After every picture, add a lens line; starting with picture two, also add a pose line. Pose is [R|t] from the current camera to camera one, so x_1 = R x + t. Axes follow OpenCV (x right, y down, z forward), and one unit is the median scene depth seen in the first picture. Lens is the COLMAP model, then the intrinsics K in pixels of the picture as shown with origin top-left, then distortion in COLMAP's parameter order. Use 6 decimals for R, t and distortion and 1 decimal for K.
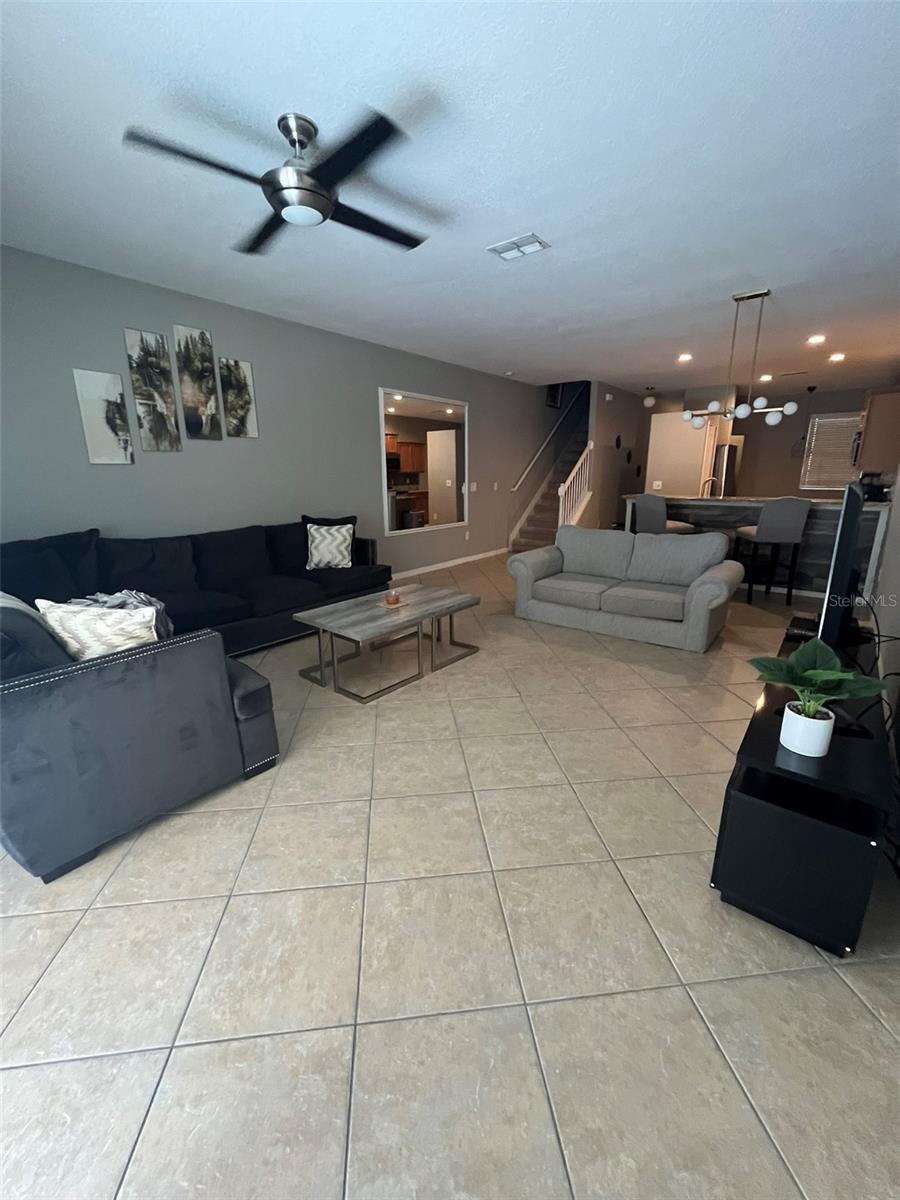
lens RADIAL K [[486.6, 0, 454.0], [0, 486.6, 596.8], [0, 0, 1]] dist [0.014035, 0.000096]
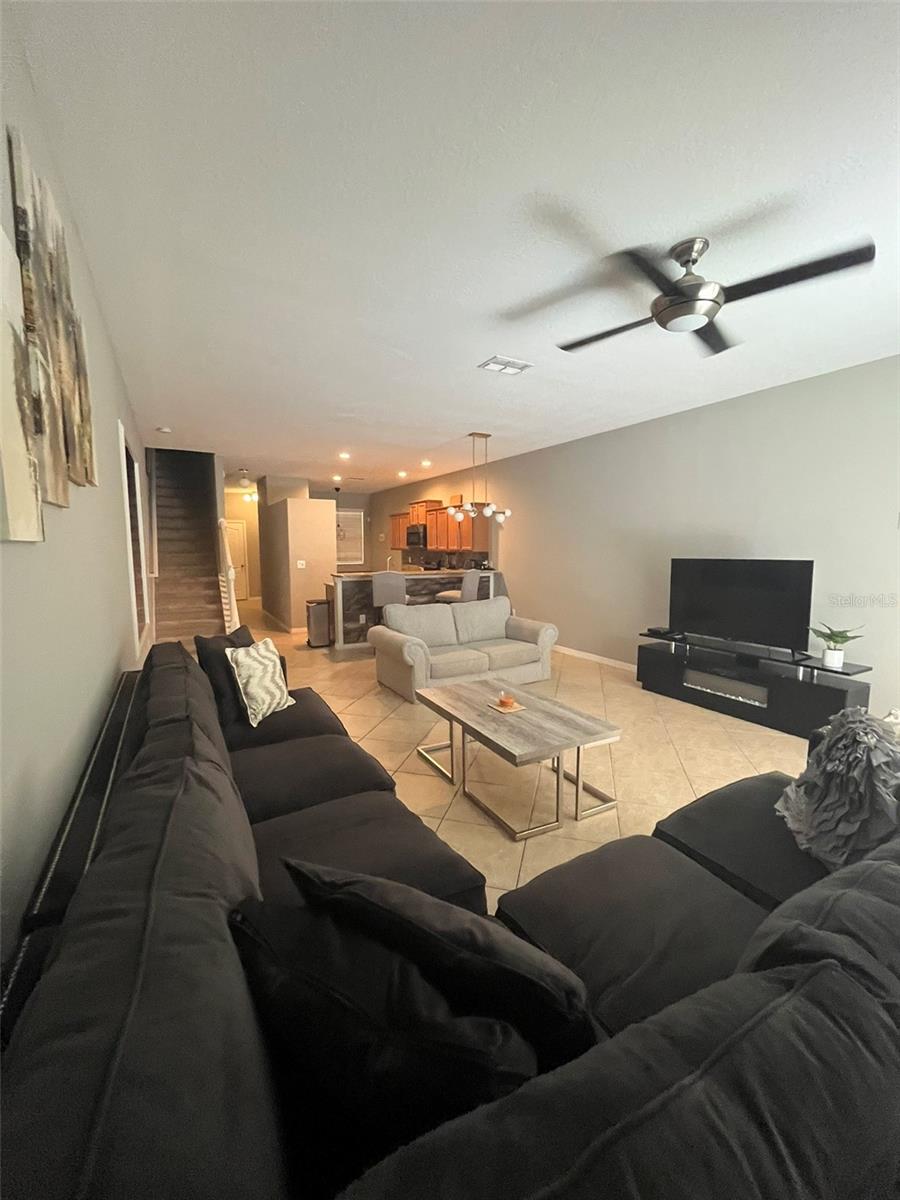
lens RADIAL K [[486.6, 0, 453.6], [0, 486.6, 600.6], [0, 0, 1]] dist [0.014035, 0.000096]
pose [[0.372750, -0.101592, 0.922354, -0.831741], [0.233264, 0.972329, 0.012828, -0.178744], [-0.898134, 0.210371, 0.386133, 0.635472]]
